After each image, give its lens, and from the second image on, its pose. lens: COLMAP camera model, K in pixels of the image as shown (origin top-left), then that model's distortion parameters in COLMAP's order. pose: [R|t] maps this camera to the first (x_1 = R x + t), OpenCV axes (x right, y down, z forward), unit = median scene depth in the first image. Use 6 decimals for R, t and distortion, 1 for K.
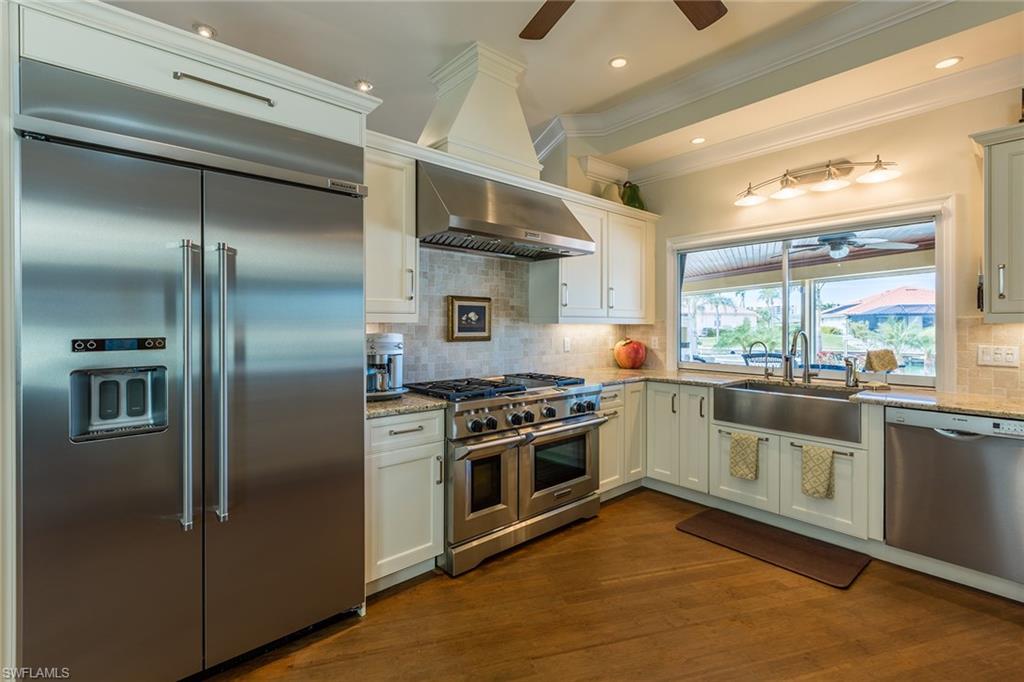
lens RADIAL K [[534.8, 0, 511.4], [0, 534.8, 321.3], [0, 0, 1]] dist [-0.000657, -0.000132]
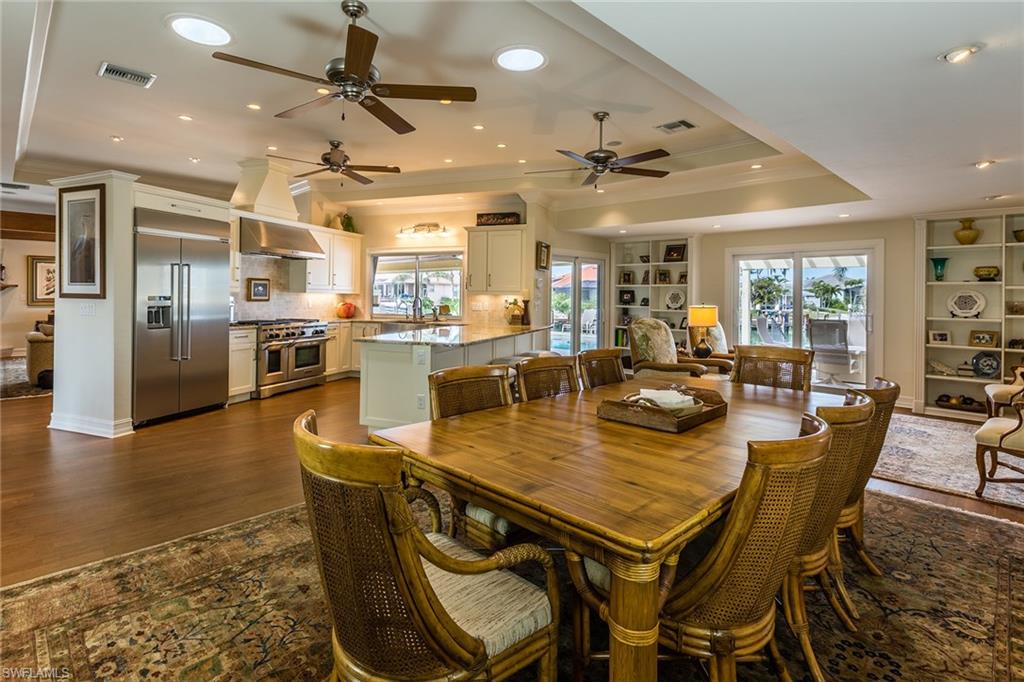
lens RADIAL K [[579.1, 0, 509.6], [0, 579.1, 290.0], [0, 0, 1]] dist [-0.026191, -0.000174]
pose [[0.901289, 0.014863, 0.432964, -0.167045], [-0.014474, 0.999886, -0.004195, -0.008931], [-0.432977, -0.002486, 0.901401, -1.324390]]
